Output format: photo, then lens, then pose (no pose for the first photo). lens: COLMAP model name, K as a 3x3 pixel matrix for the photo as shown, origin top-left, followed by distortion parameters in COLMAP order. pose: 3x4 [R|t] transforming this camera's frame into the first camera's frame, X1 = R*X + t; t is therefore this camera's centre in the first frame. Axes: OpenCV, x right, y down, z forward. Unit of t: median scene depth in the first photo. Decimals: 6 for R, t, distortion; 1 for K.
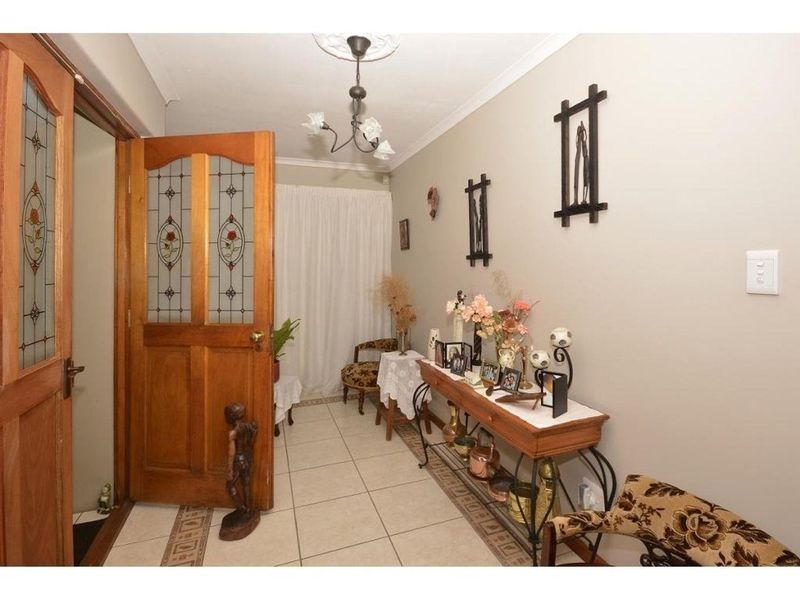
lens RADIAL K [[429.5, 0, 400.0], [0, 429.5, 271.6], [0, 0, 1]] dist [-0.001671, -0.000653]
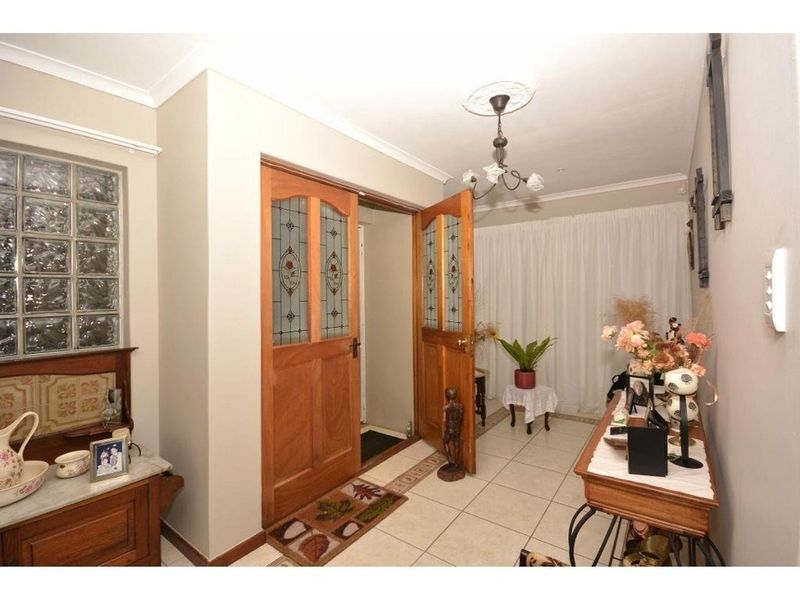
lens RADIAL K [[401.2, 0, 400.0], [0, 401.2, 300.0], [0, 0, 1]] dist [-0.028978, -0.000904]
pose [[0.474122, 0.009484, -0.880408, 0.683825], [-0.005102, 0.999955, 0.008025, 0.008463], [0.880444, 0.000687, 0.474149, 0.221469]]
